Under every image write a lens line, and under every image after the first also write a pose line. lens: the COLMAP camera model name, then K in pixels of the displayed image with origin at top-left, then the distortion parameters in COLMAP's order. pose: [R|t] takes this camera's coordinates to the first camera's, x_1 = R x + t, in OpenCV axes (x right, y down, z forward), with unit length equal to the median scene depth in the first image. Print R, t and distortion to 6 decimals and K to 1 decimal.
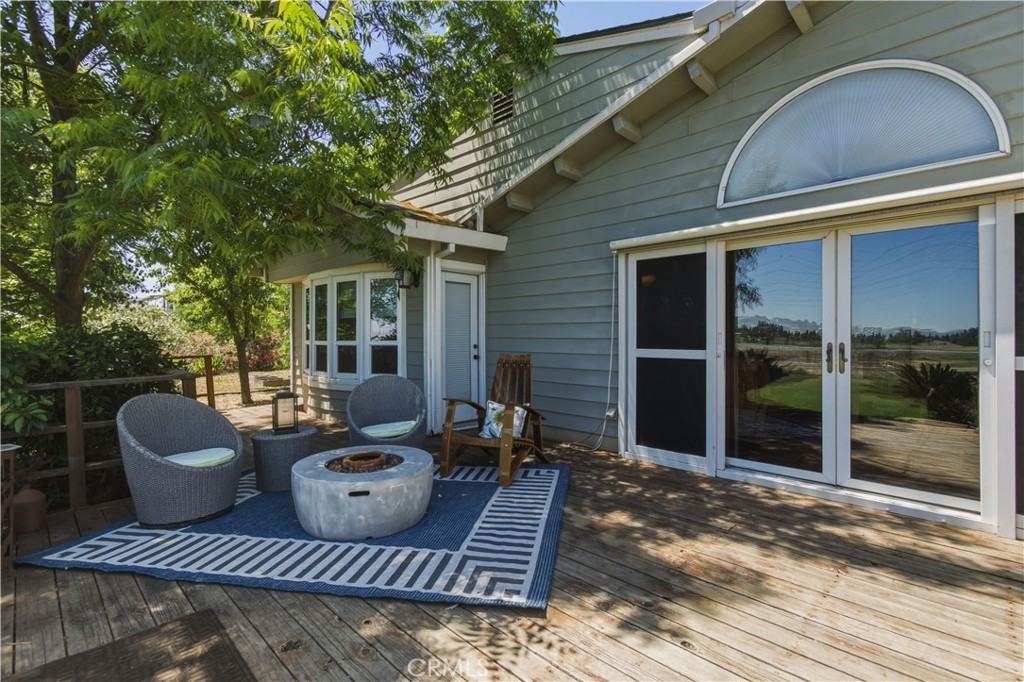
lens RADIAL K [[488.8, 0, 506.1], [0, 488.8, 338.9], [0, 0, 1]] dist [-0.002136, -0.000253]
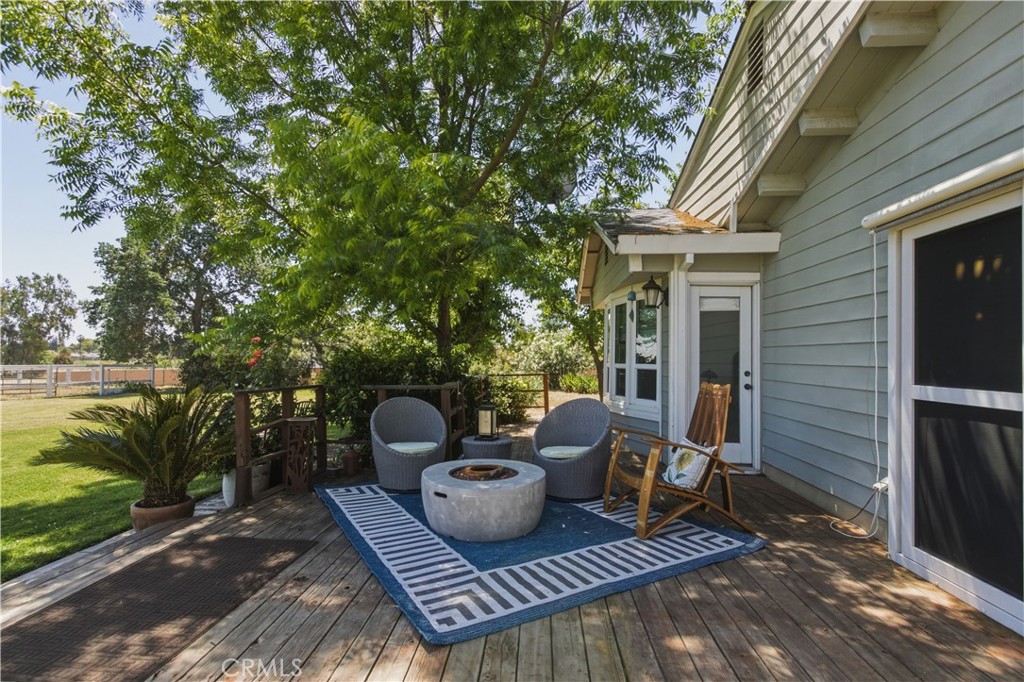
lens RADIAL K [[488.8, 0, 485.8], [0, 488.8, 352.5], [0, 0, 1]] dist [-0.002136, -0.000253]
pose [[0.635091, 0.001343, -0.772436, 0.490562], [-0.017877, 0.999756, -0.012960, -0.003082], [0.772230, 0.022040, 0.634960, 0.258858]]
